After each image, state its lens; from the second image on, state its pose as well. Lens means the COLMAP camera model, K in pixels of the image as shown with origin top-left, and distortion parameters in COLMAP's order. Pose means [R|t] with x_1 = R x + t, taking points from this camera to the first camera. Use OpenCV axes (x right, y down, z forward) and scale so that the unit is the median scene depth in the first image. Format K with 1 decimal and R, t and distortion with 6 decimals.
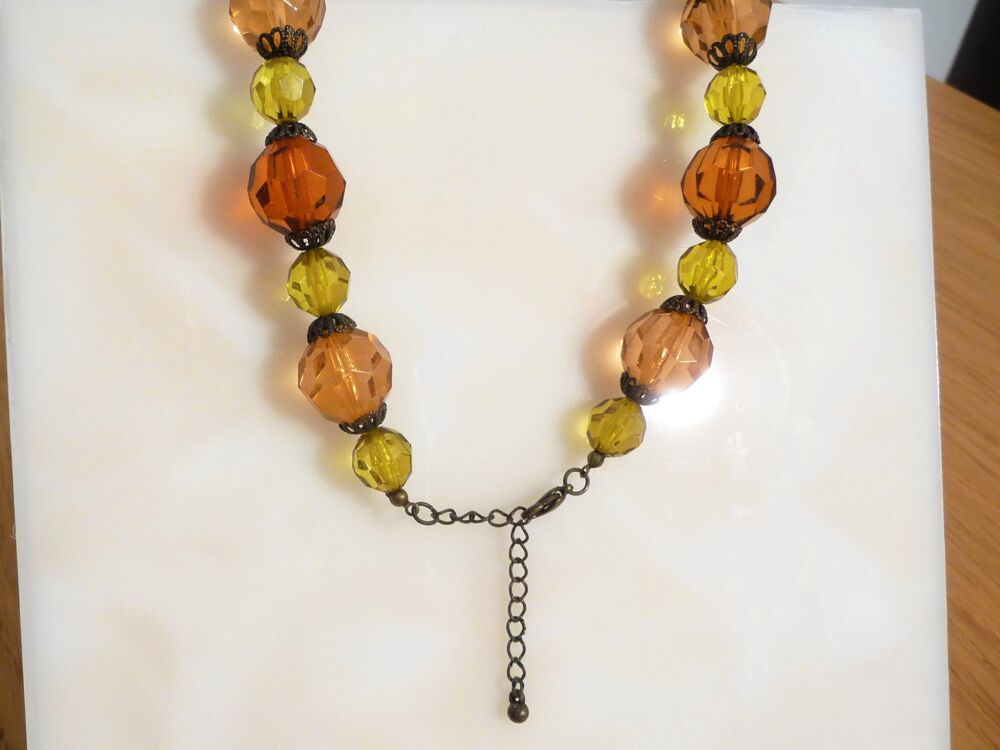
lens RADIAL K [[1031.6, 0, 497.4], [0, 1031.6, 382.3], [0, 0, 1]] dist [-0.037905, 0.000000]
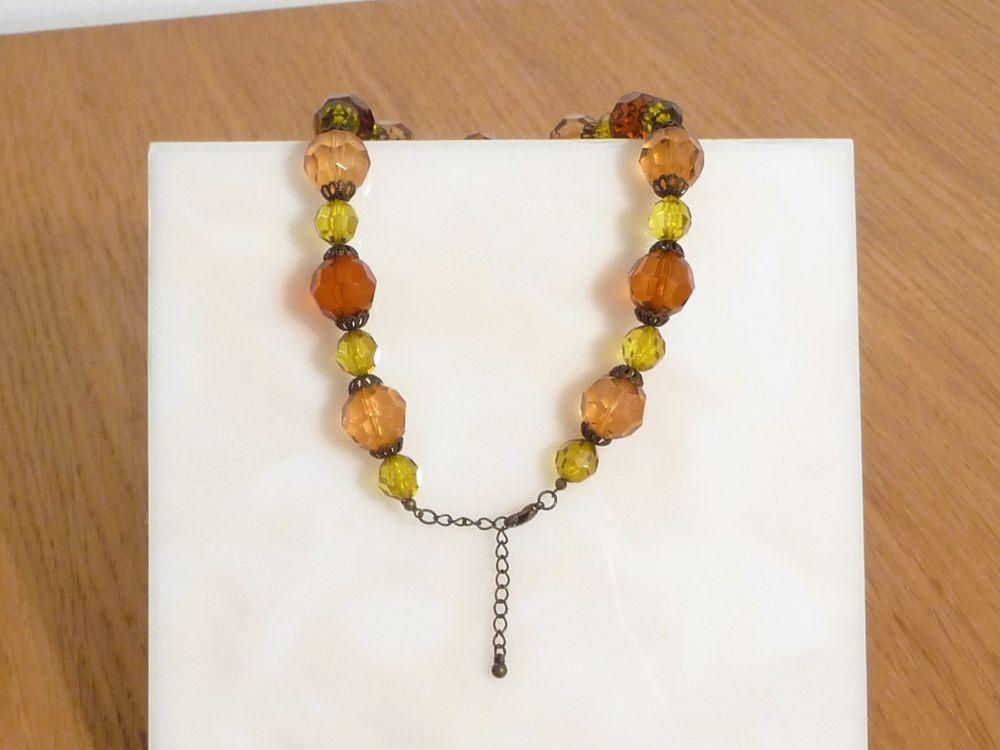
lens RADIAL K [[1031.6, 0, 500.8], [0, 1031.6, 371.3], [0, 0, 1]] dist [-0.037905, 0.000000]
pose [[0.993761, 0.016644, -0.110286, 0.166393], [-0.023445, 0.997883, -0.060655, 0.010866], [0.109043, 0.062862, 0.992047, -0.369473]]
